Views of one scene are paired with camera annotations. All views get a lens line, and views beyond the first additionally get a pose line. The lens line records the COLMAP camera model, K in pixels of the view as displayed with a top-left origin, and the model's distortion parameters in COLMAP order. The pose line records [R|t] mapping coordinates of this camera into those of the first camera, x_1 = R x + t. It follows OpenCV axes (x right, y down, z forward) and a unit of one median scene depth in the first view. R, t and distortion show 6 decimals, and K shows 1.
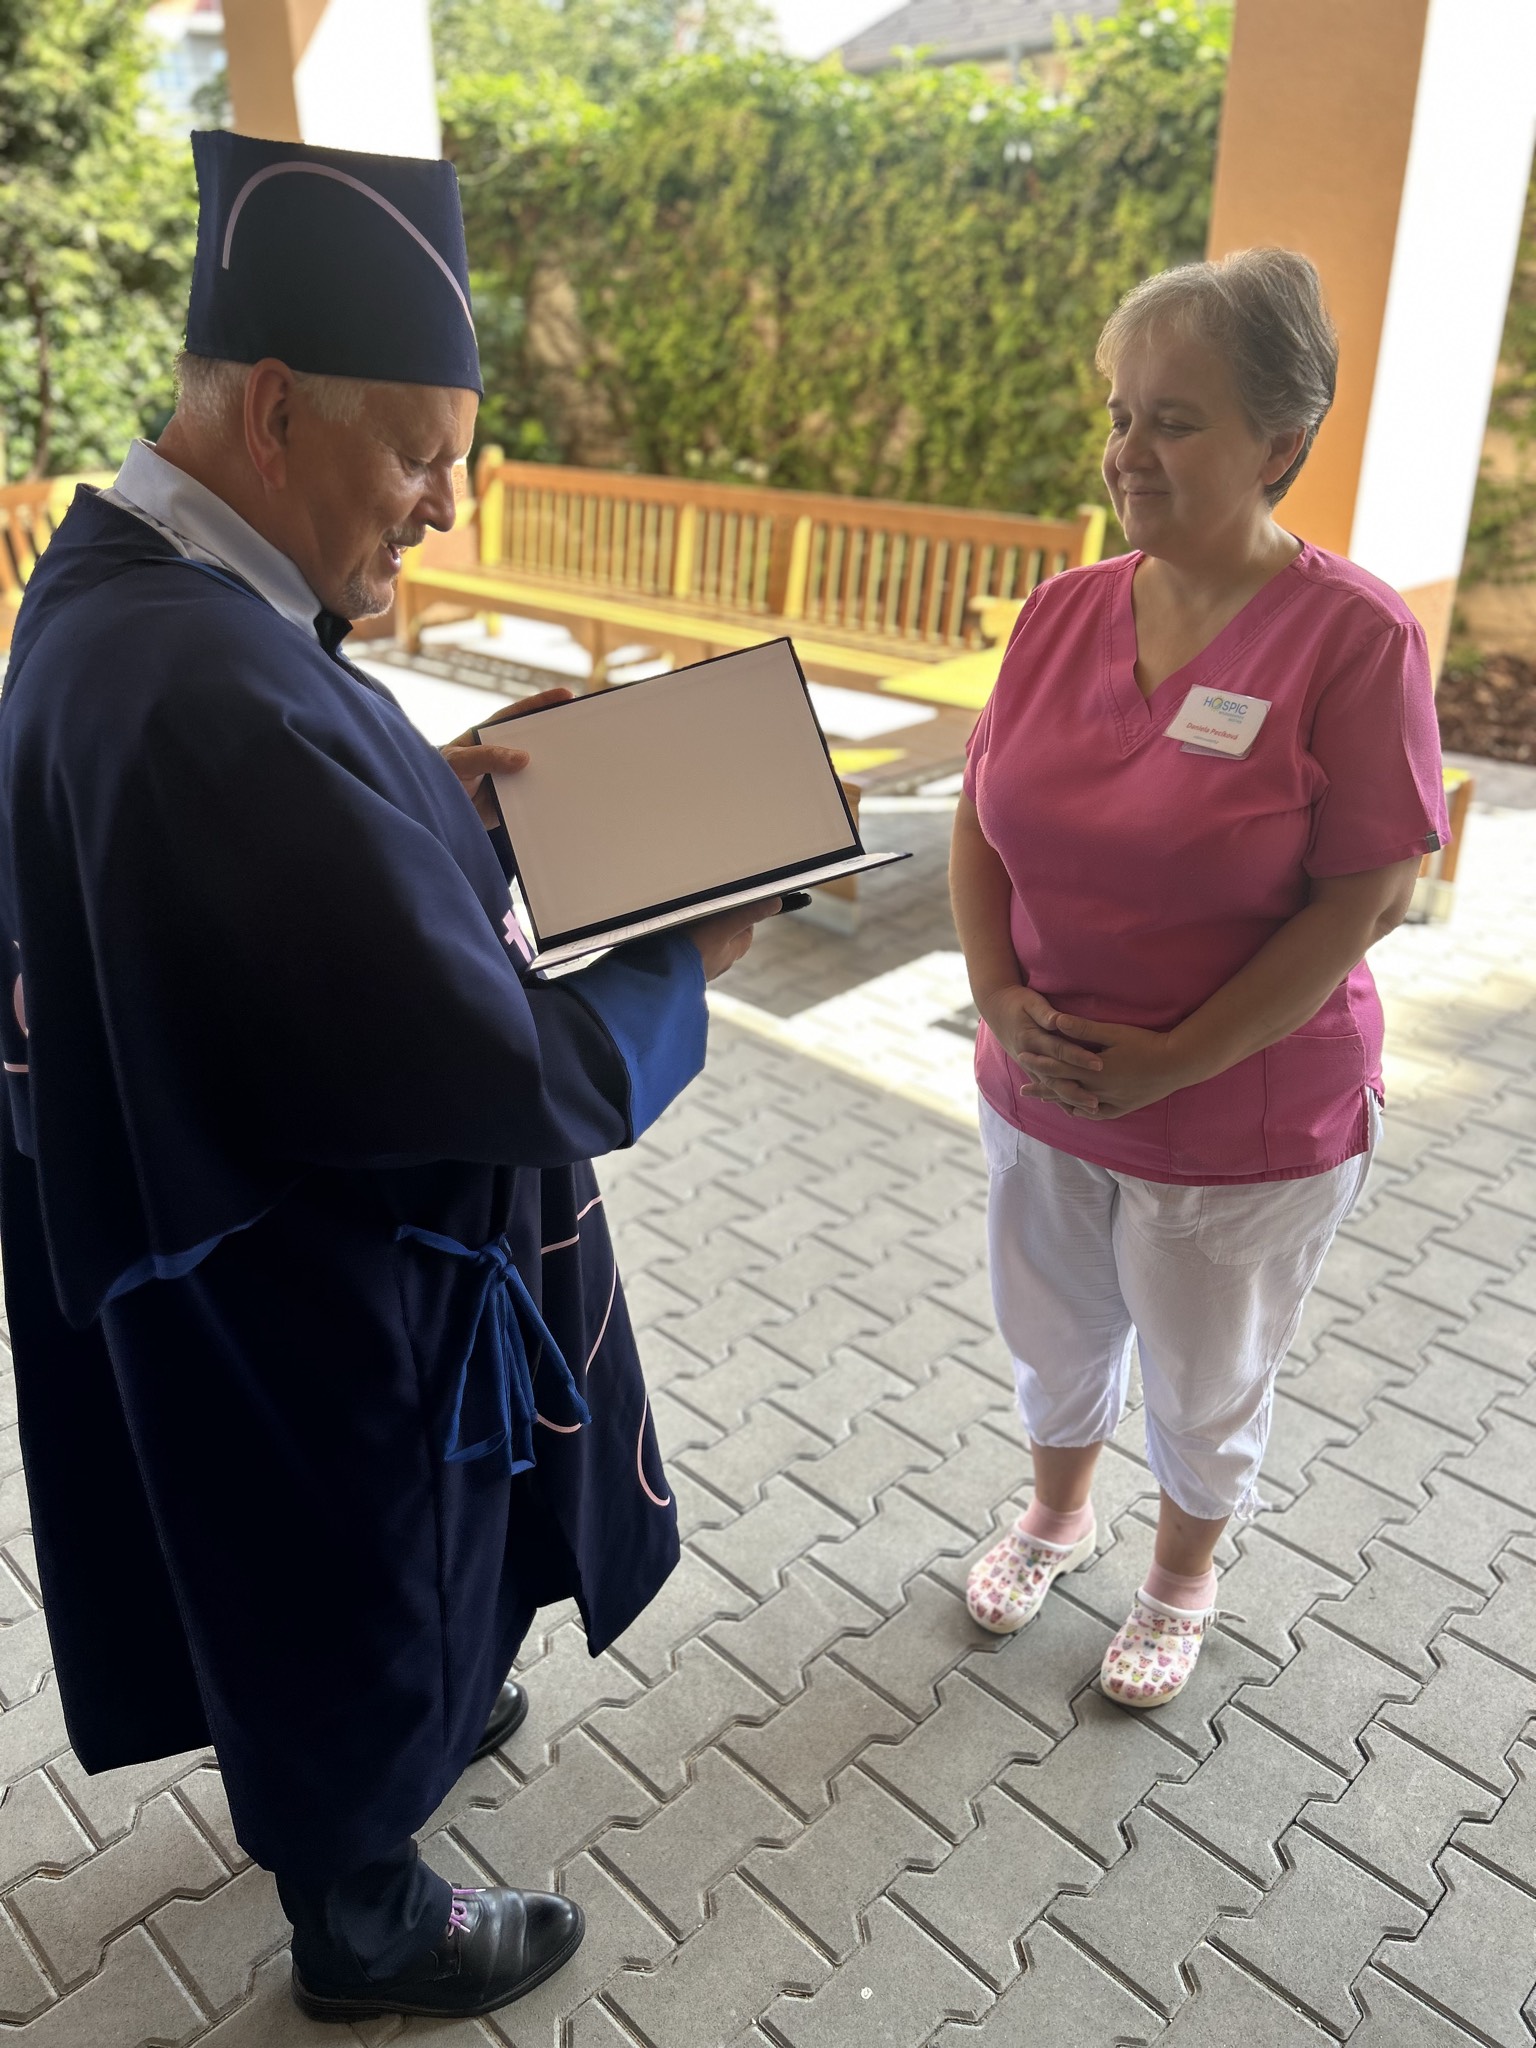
lens RADIAL K [[1531.4, 0, 770.4], [0, 1531.4, 1033.0], [0, 0, 1]] dist [0.035442, -0.043235]
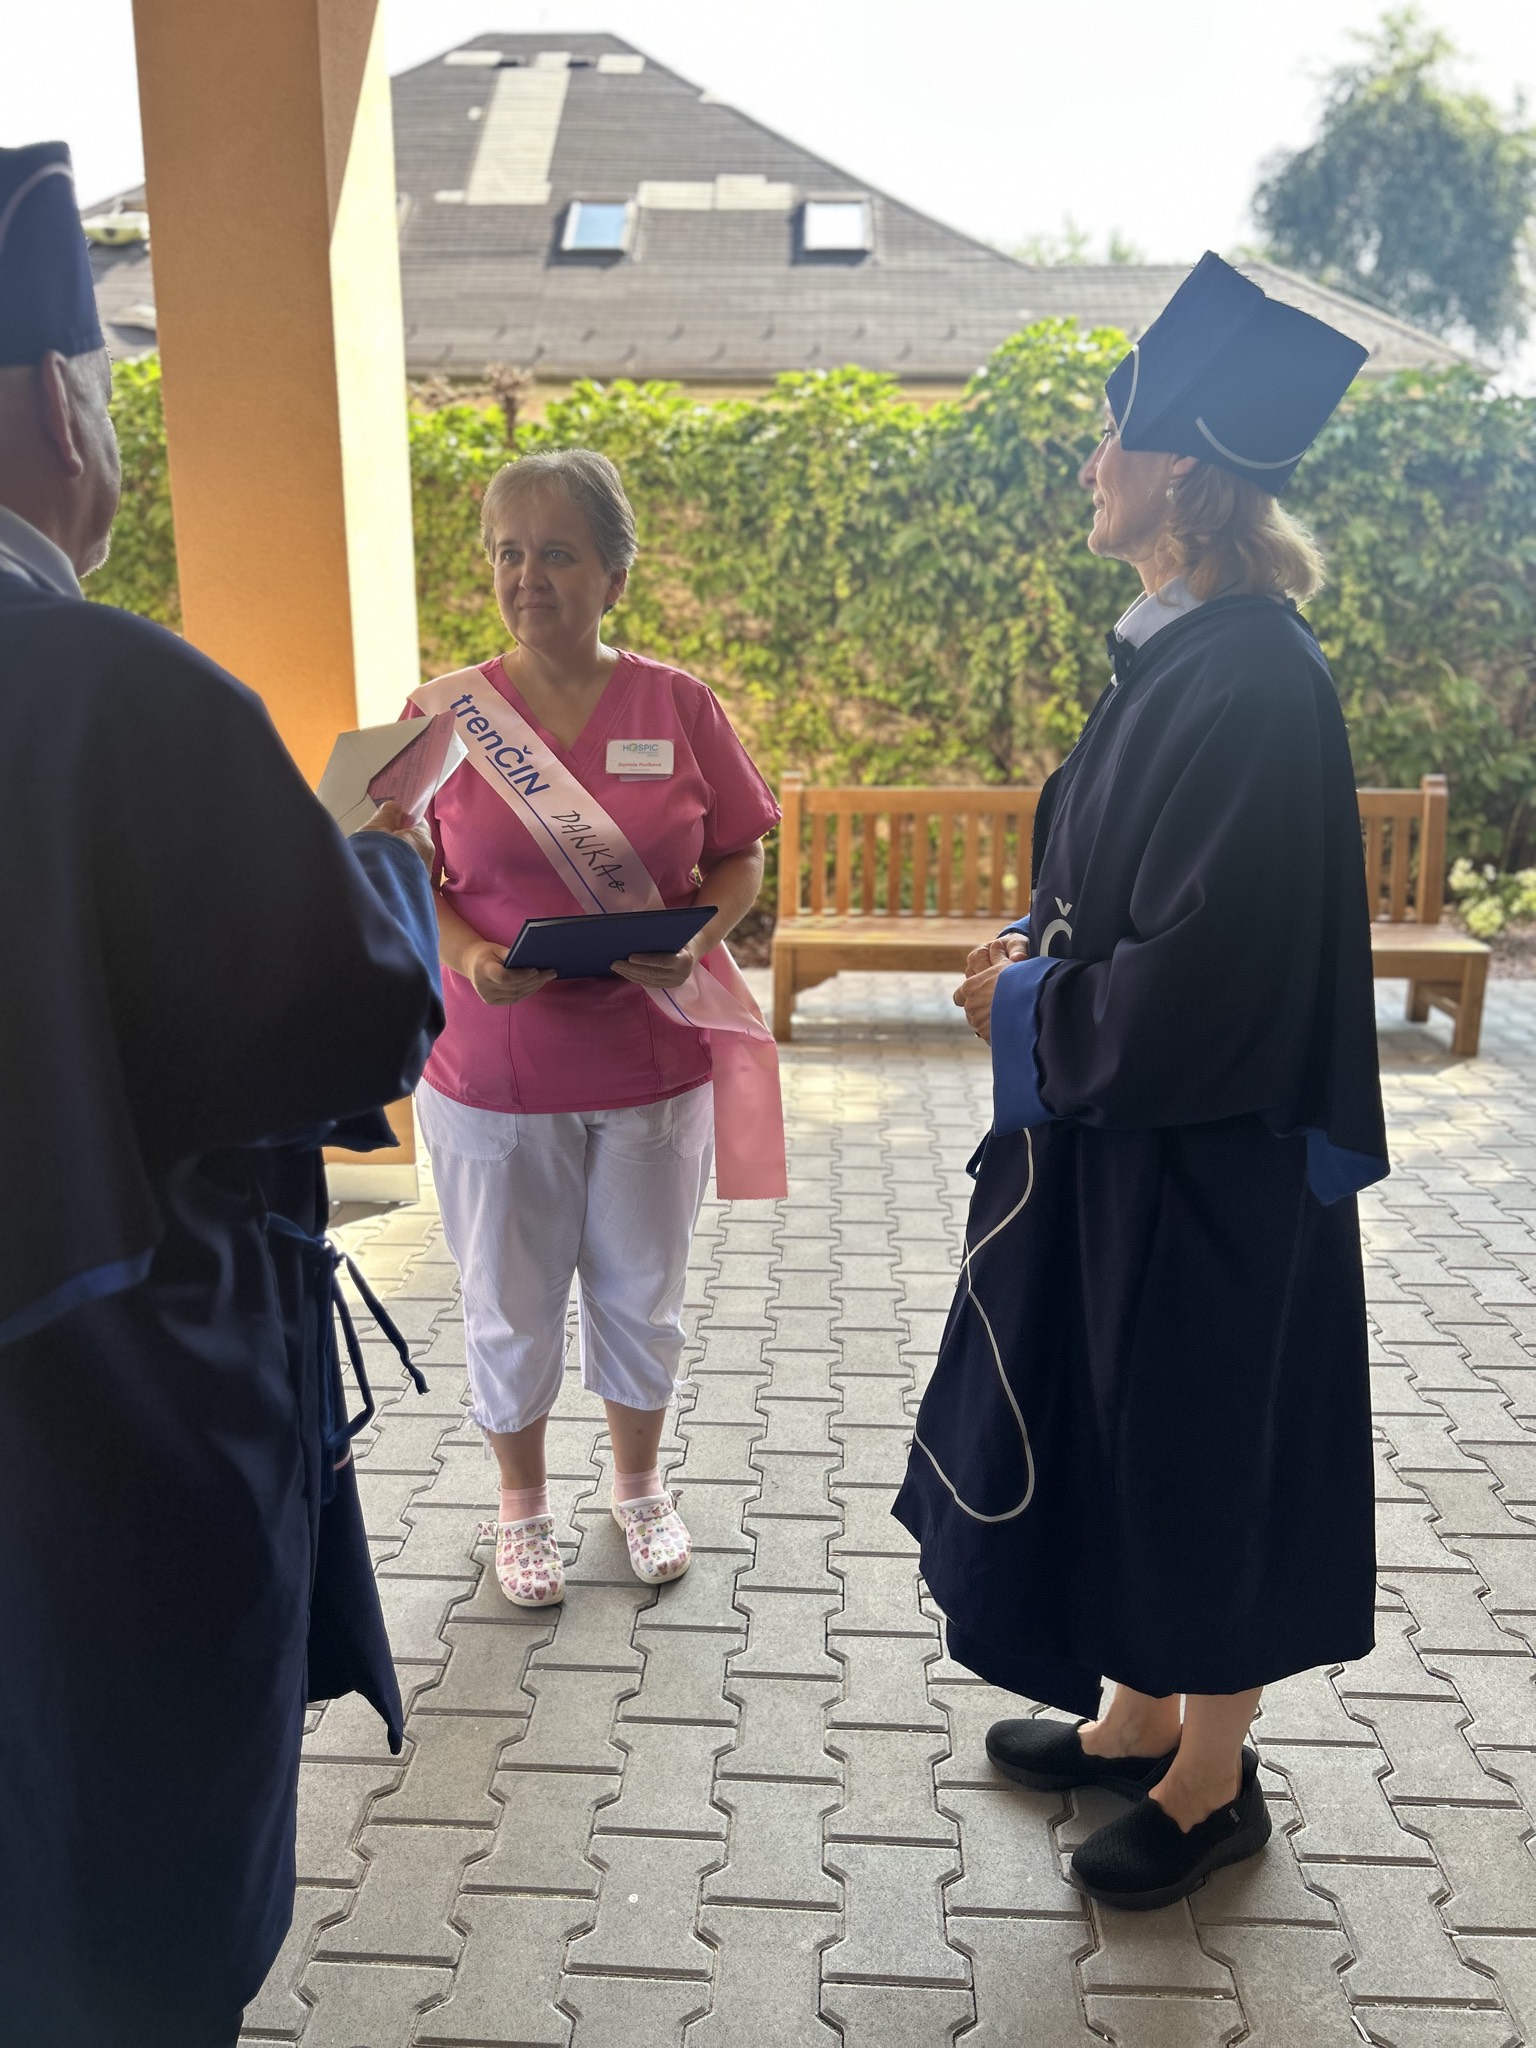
lens RADIAL K [[1531.4, 0, 750.6], [0, 1531.4, 1029.3], [0, 0, 1]] dist [0.035442, -0.043235]
pose [[0.746131, -0.150610, 0.648541, -0.397099], [0.277089, 0.955957, -0.096784, 0.132556], [-0.605401, 0.251917, 0.755002, -0.022425]]
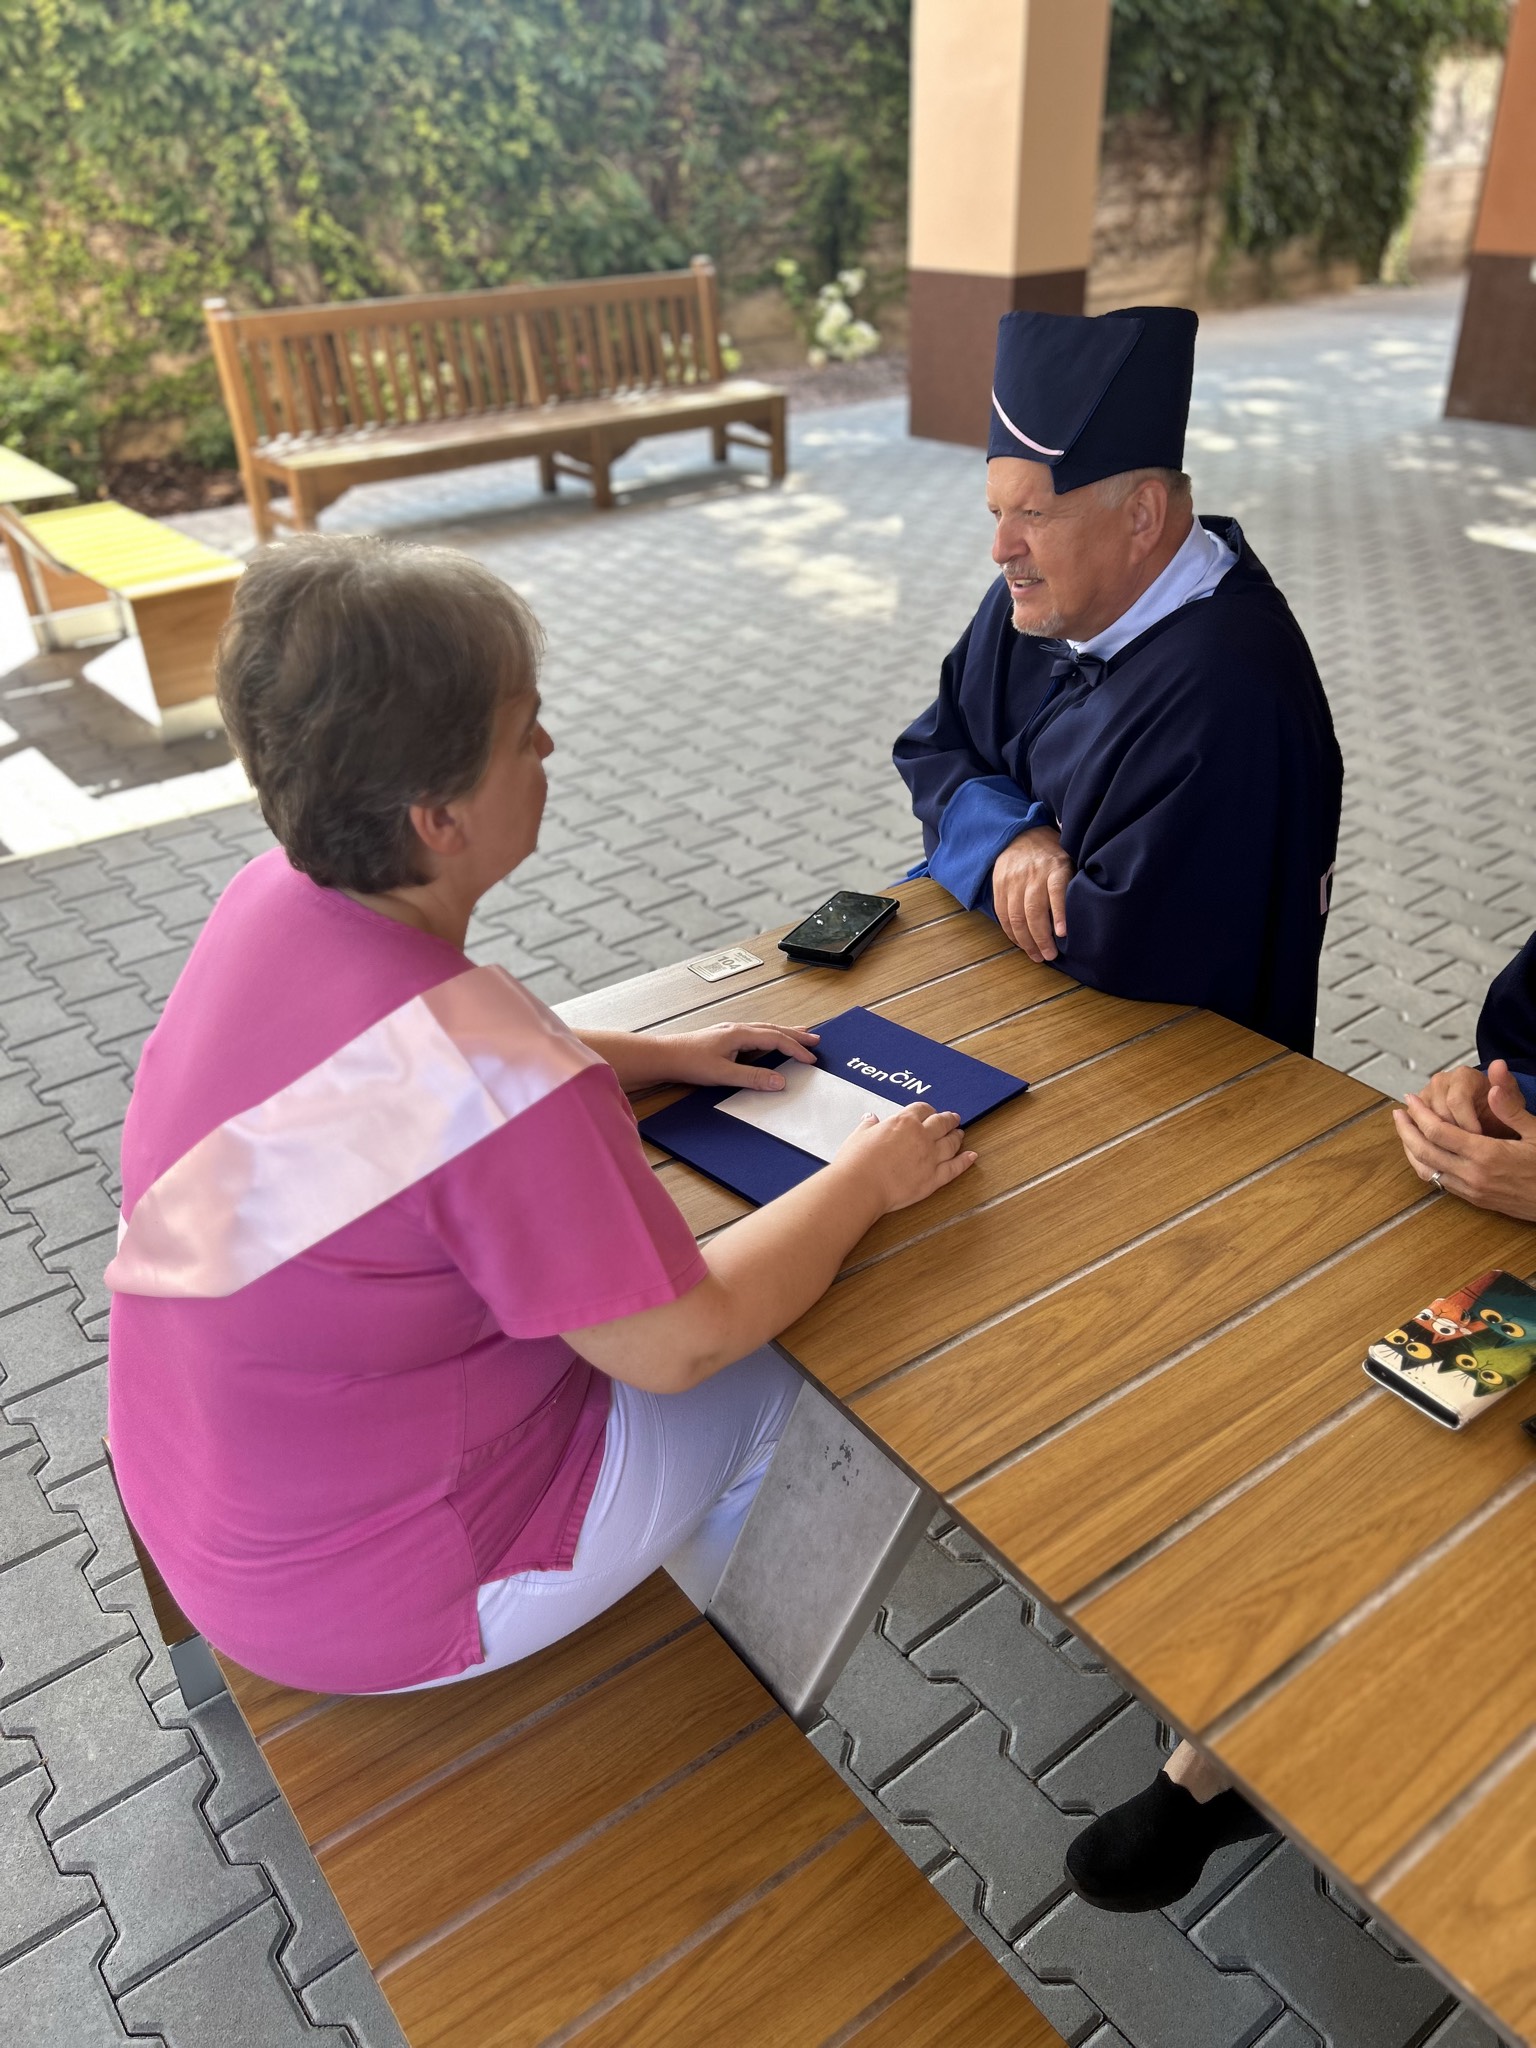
lens RADIAL K [[1531.4, 0, 761.4], [0, 1531.4, 1032.4], [0, 0, 1]] dist [0.035442, -0.043235]
pose [[0.151359, -0.505218, 0.849615, -1.560627], [0.447286, 0.801493, 0.396919, -0.154986], [-0.881490, 0.319944, 0.347291, 0.422833]]
